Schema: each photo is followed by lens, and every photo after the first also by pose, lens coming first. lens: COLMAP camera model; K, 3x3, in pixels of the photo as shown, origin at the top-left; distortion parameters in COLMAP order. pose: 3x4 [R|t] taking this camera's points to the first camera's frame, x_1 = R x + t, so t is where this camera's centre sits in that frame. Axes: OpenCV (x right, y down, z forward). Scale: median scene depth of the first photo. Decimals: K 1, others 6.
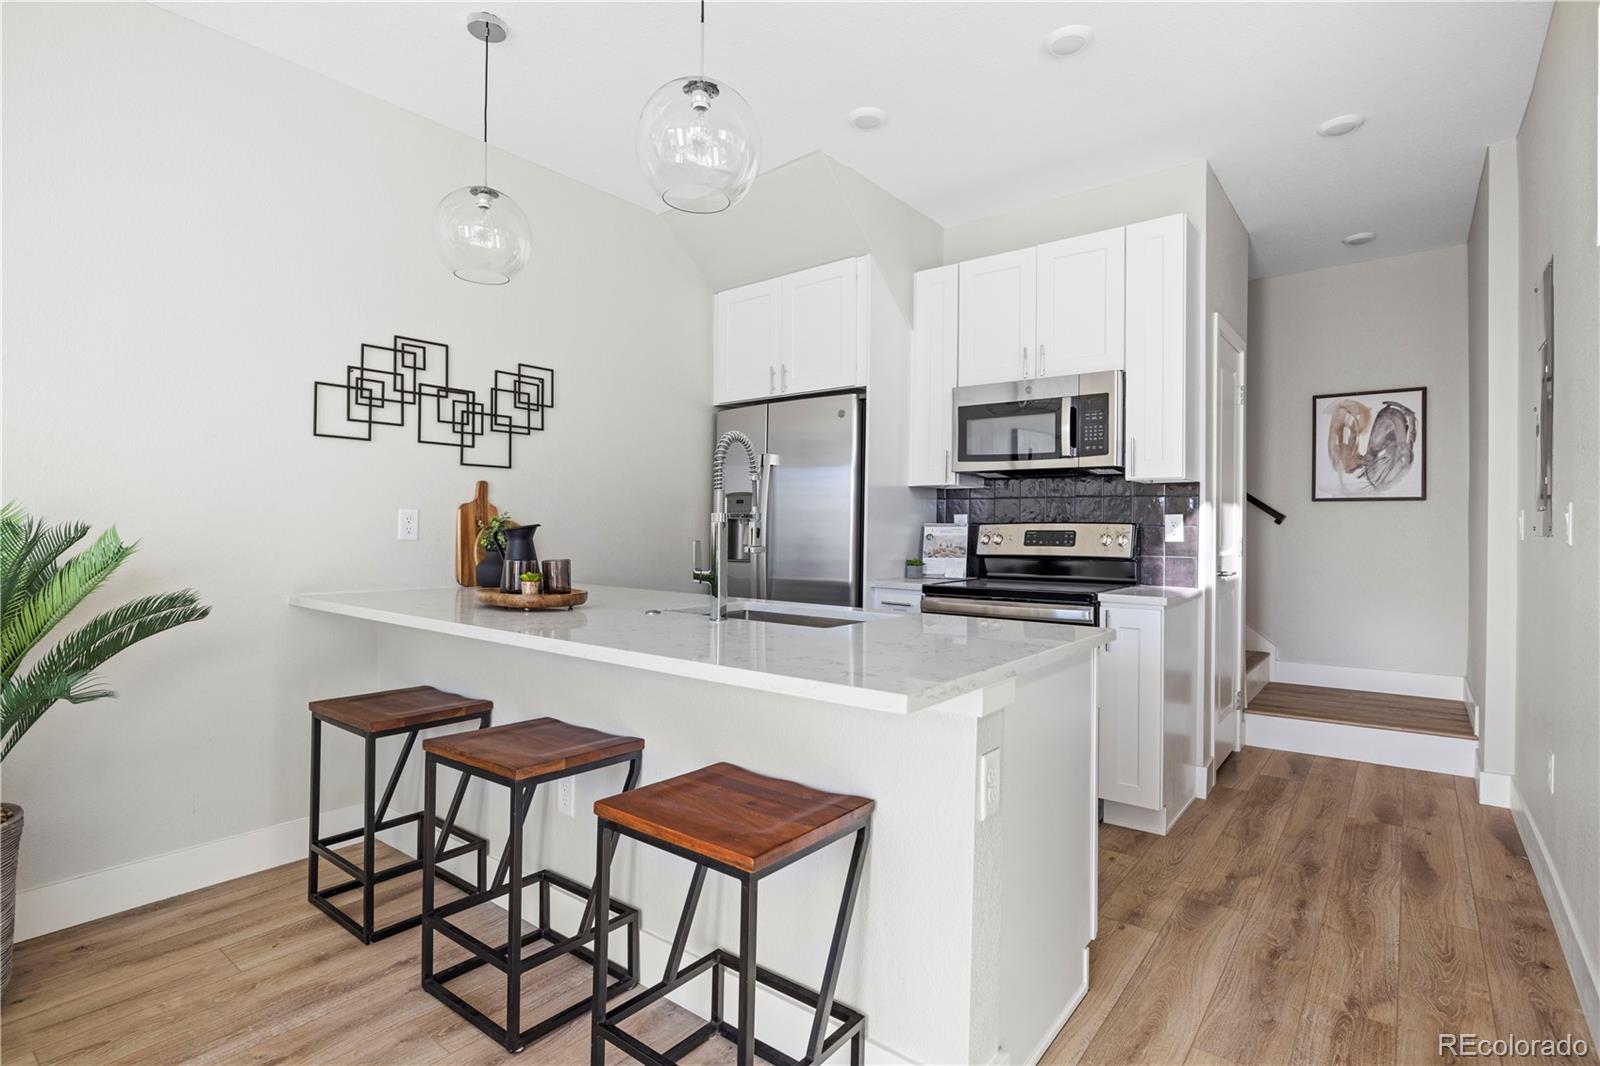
lens RADIAL K [[795.4, 0, 797.1], [0, 795.4, 524.8], [0, 0, 1]] dist [-0.005399, -0.000111]
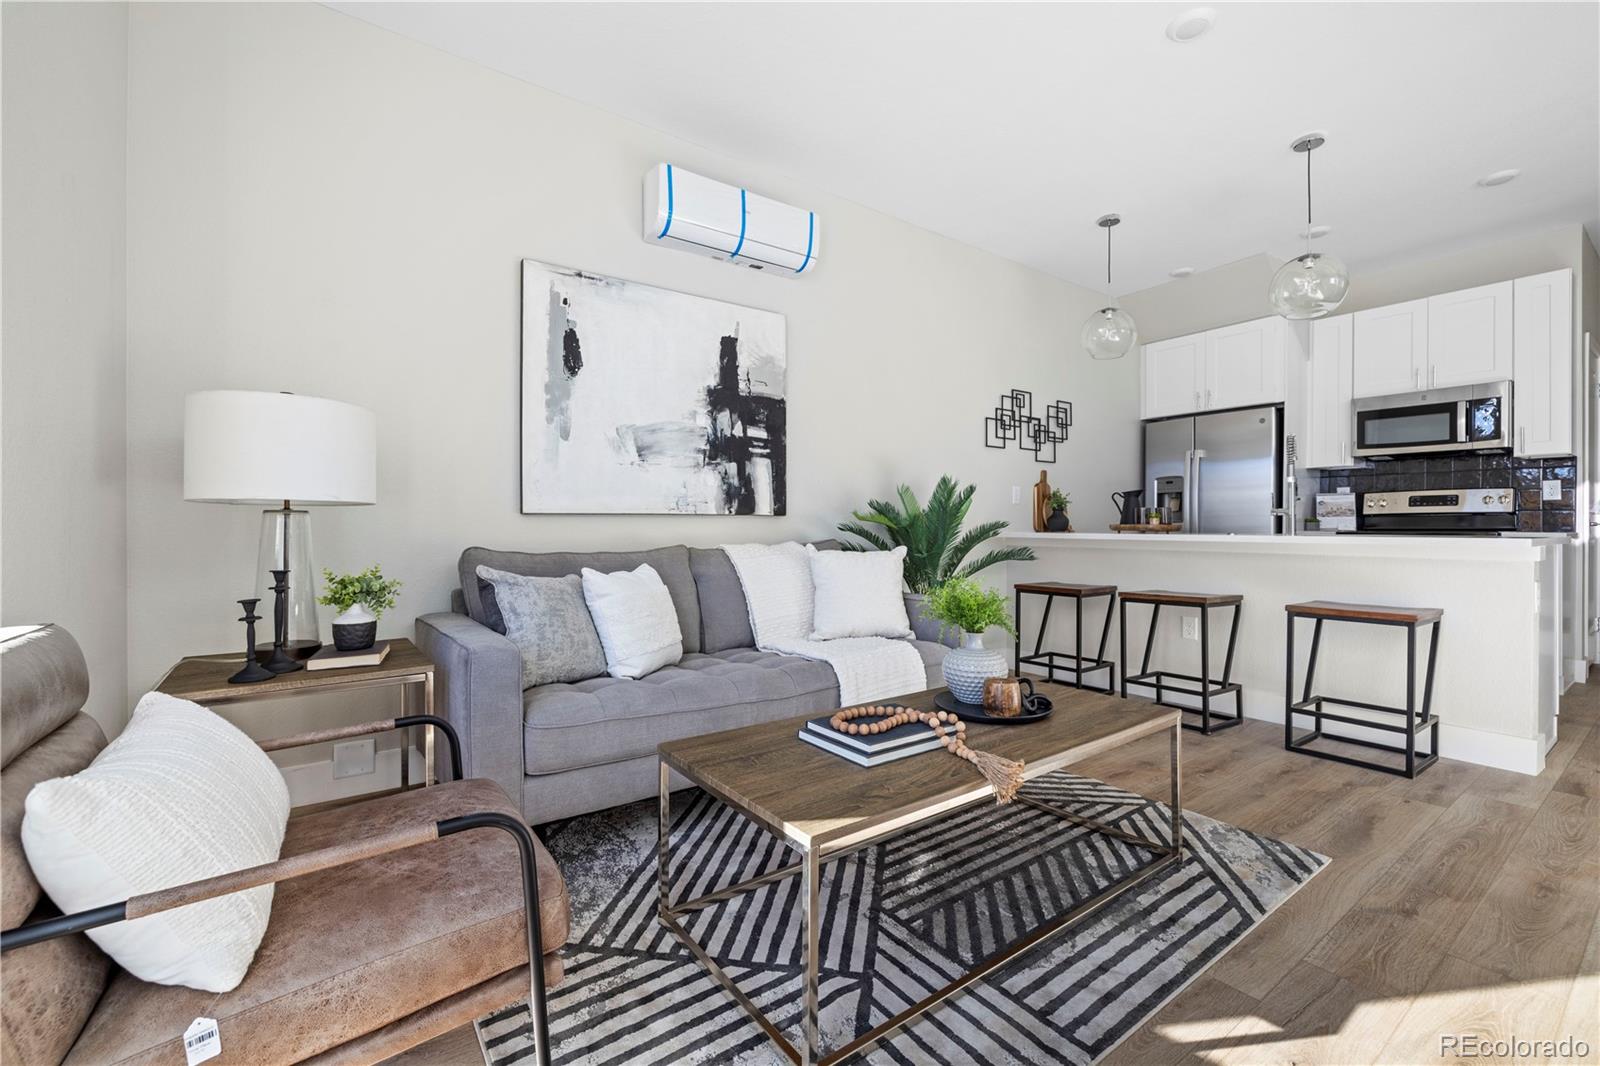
lens RADIAL K [[676.2, 0, 789.8], [0, 676.2, 523.7], [0, 0, 1]] dist [-0.001583, -0.000042]
pose [[0.960049, -0.008908, -0.279691, -0.495374], [0.009044, 0.999959, -0.000806, 0.053511], [0.279687, -0.001756, 0.960090, -0.529968]]
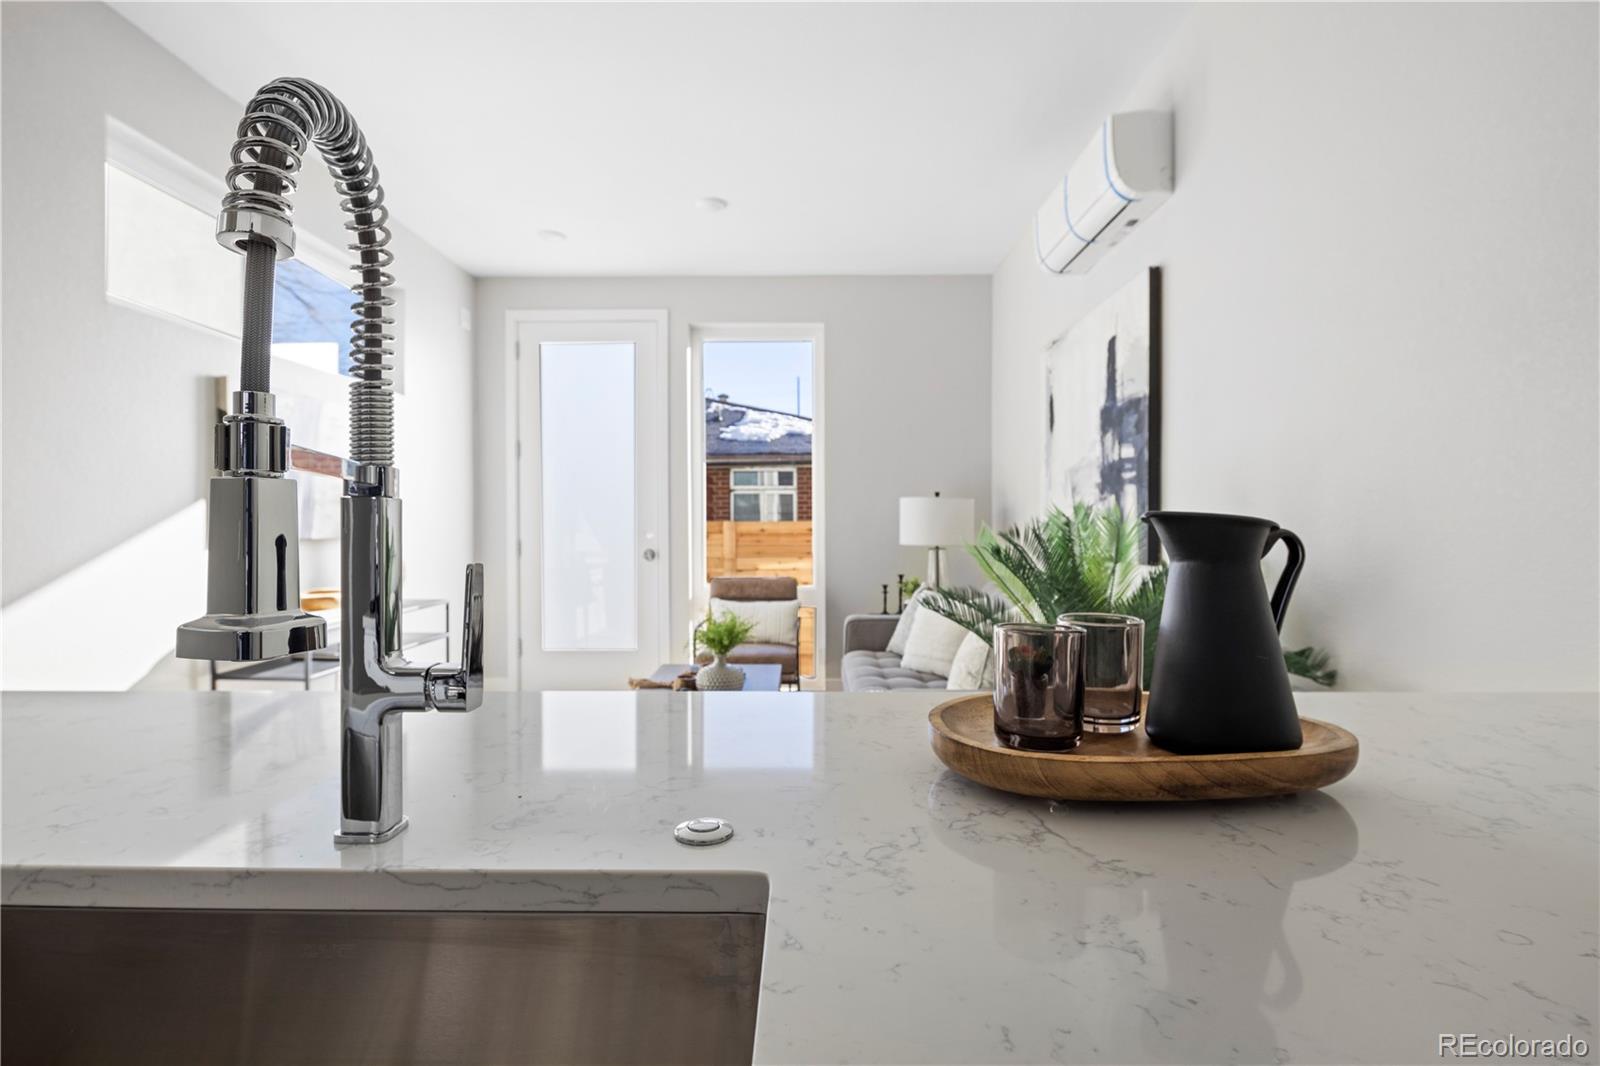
lens RADIAL K [[779.7, 0, 797.1], [0, 779.7, 526.5], [0, 0, 1]] dist [0.000541, -0.003142]
pose [[-0.794605, -0.004812, -0.607108, -0.030845], [-0.003638, 0.999988, -0.003164, 0.004812], [0.607117, -0.000305, -0.794613, 0.842359]]
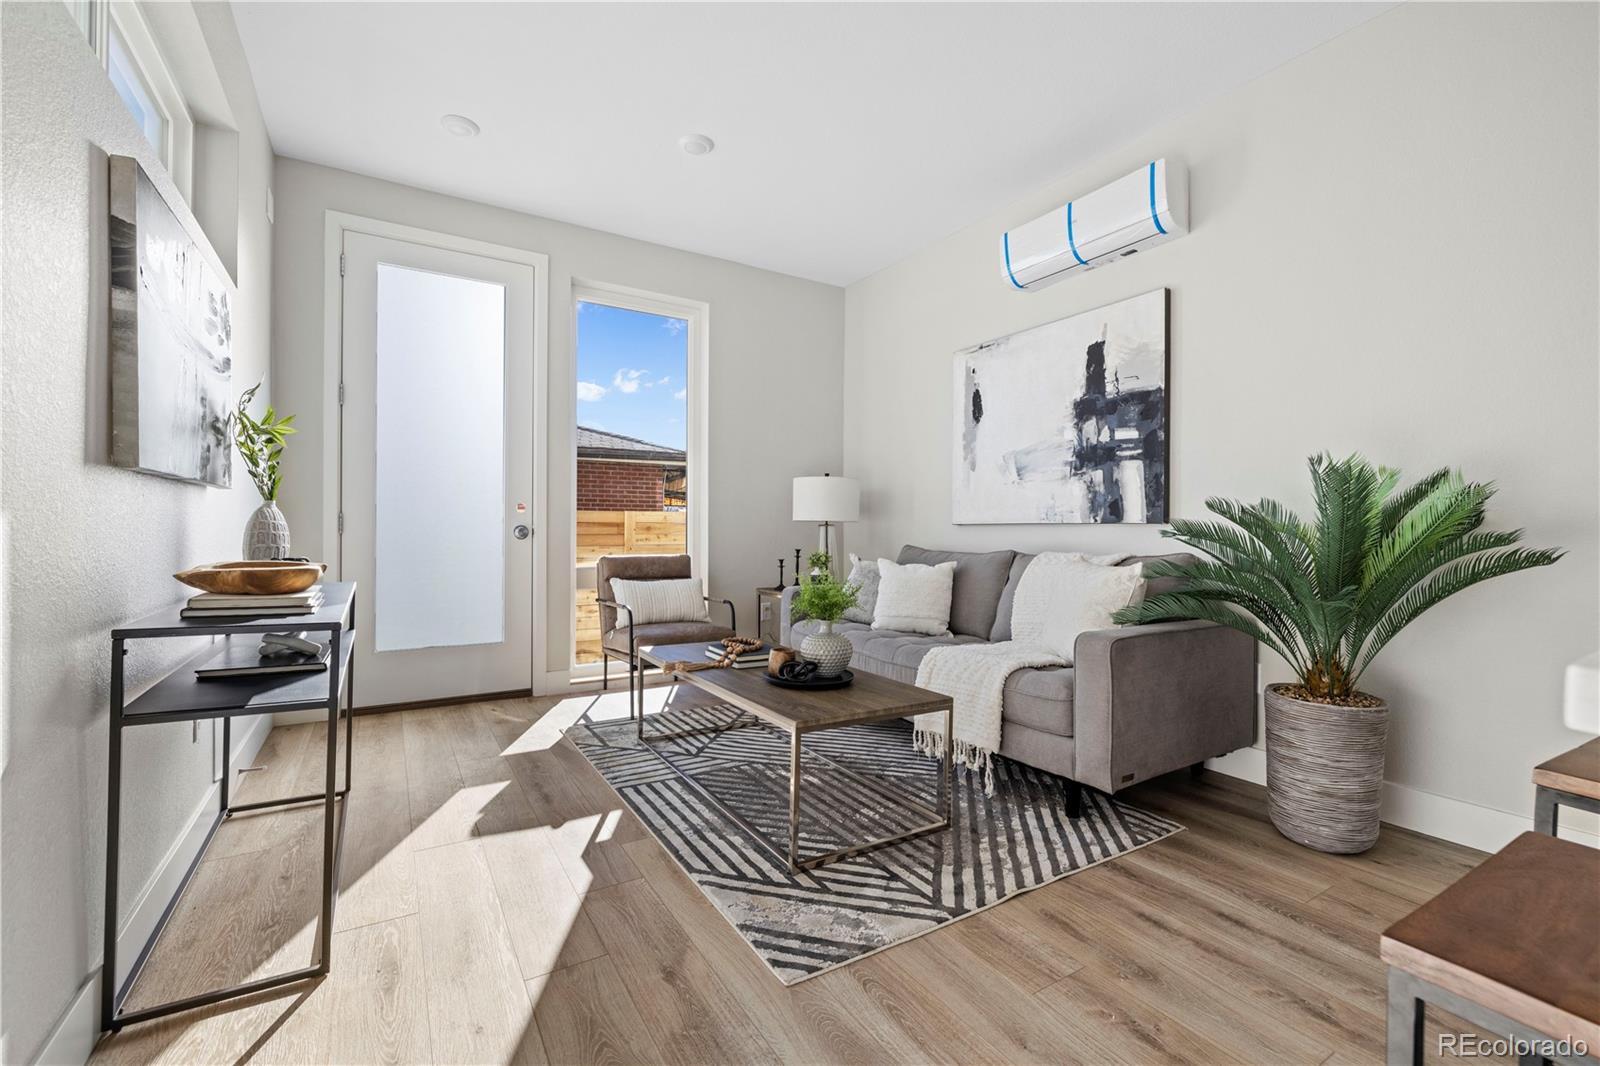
lens RADIAL K [[667.4, 0, 791.2], [0, 667.4, 526.9], [0, 0, 1]] dist [-0.003261, -0.000648]
pose [[-0.351373, -0.012780, -0.936148, 0.173330], [-0.005802, 0.999917, -0.011472, 0.057539], [0.936218, 0.001401, -0.351418, 0.290623]]
